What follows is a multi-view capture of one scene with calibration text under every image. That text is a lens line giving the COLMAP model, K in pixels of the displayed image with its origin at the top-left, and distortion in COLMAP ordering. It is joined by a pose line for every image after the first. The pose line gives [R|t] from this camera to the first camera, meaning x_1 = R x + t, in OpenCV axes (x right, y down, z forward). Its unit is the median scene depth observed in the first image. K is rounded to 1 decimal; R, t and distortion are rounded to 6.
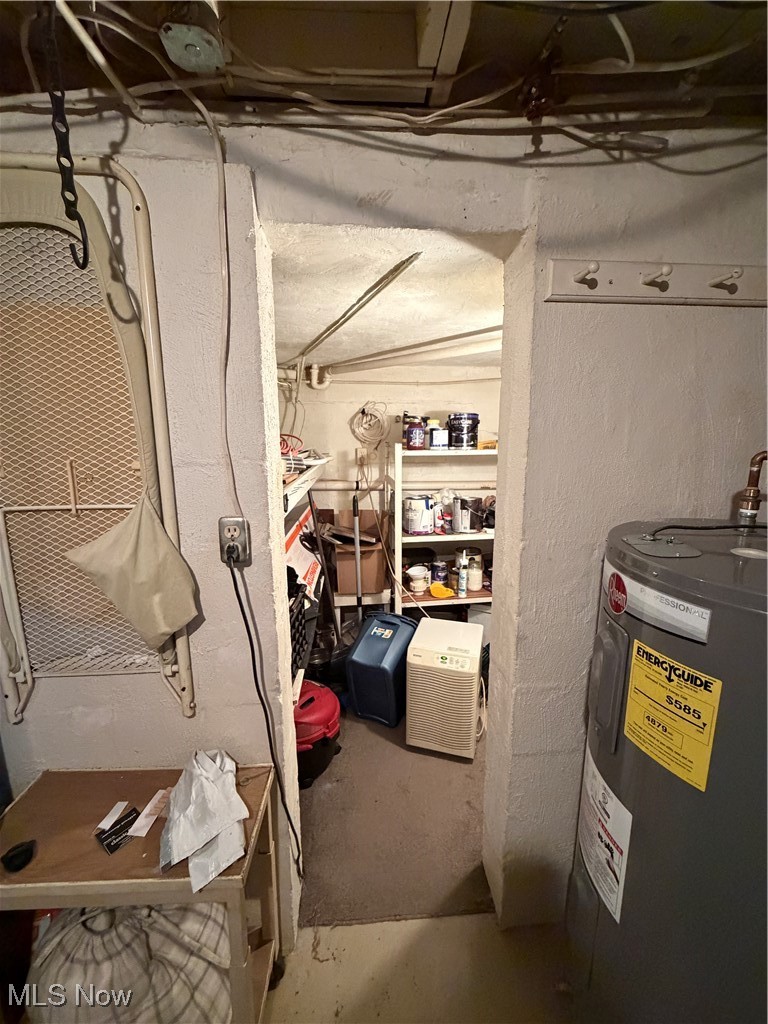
lens RADIAL K [[410.9, 0, 377.4], [0, 410.9, 511.0], [0, 0, 1]] dist [-0.006889, 0.001143]
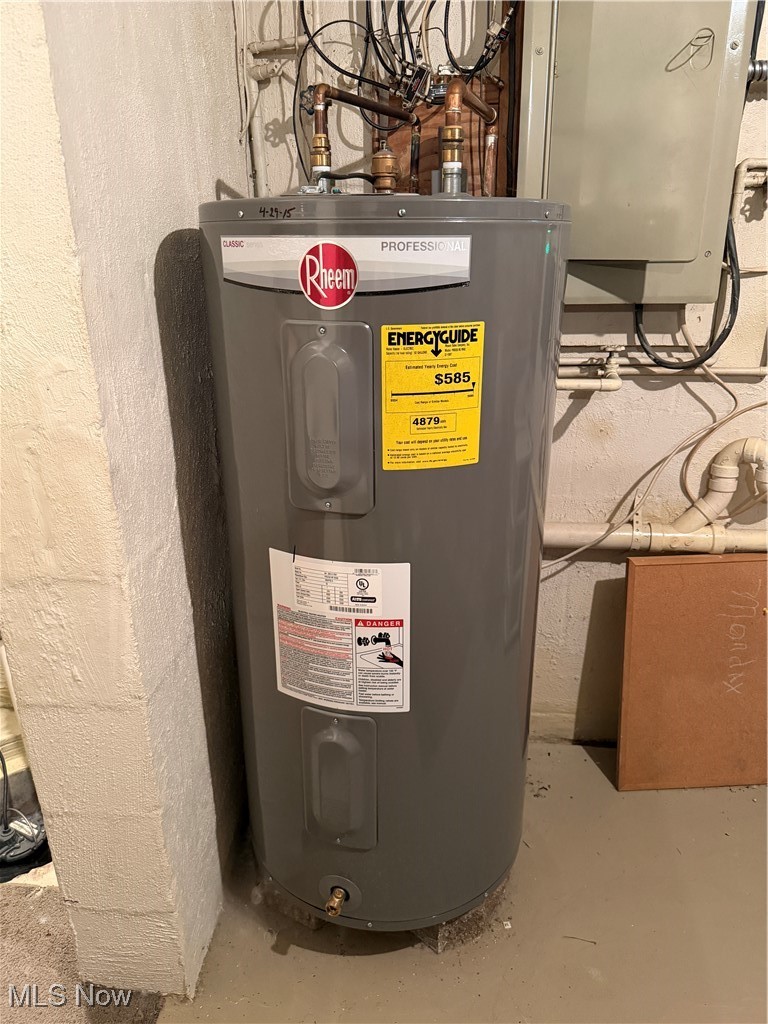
lens RADIAL K [[721.4, 0, 378.2], [0, 721.4, 520.2], [0, 0, 1]] dist [0.028163, -0.029172]
pose [[0.150502, -0.357534, 0.921693, -0.706355], [0.196840, 0.924483, 0.326474, 0.231203], [-0.968815, 0.132291, 0.209513, 0.852869]]
